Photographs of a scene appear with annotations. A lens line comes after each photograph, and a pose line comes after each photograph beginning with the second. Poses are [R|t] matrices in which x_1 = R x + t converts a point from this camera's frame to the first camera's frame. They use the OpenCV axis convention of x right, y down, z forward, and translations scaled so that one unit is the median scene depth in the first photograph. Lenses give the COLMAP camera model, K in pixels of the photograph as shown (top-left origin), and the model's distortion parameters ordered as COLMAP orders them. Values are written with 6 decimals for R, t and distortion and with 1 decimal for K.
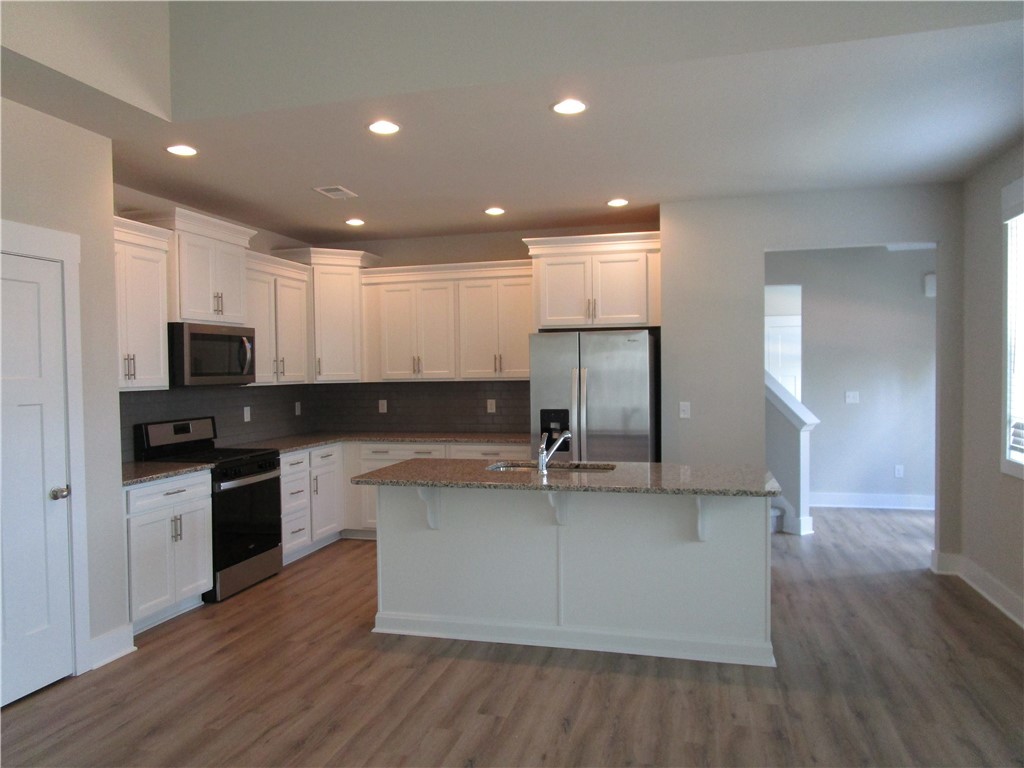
lens RADIAL K [[745.6, 0, 513.8], [0, 745.6, 386.0], [0, 0, 1]] dist [-0.002118, -0.004416]
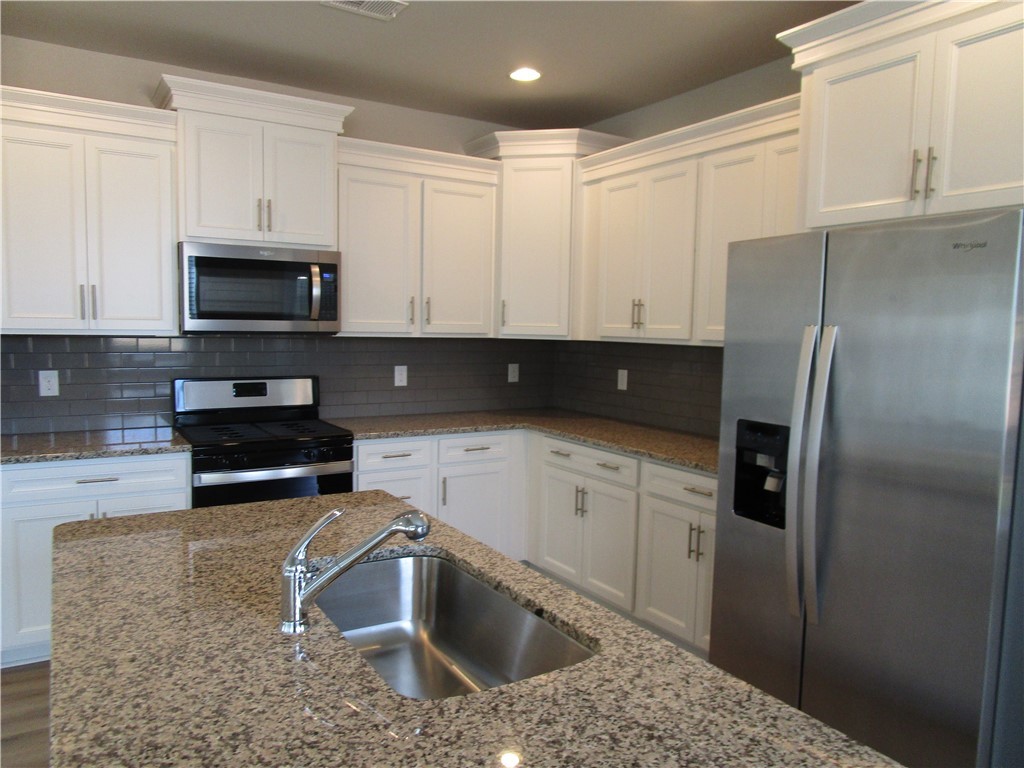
lens RADIAL K [[745.6, 0, 510.3], [0, 745.6, 381.6], [0, 0, 1]] dist [-0.002118, -0.004416]
pose [[0.716733, 0.081550, -0.692563, 0.224920], [-0.045630, 0.996495, 0.070116, -0.012819], [0.695854, -0.018653, 0.717941, 0.562695]]
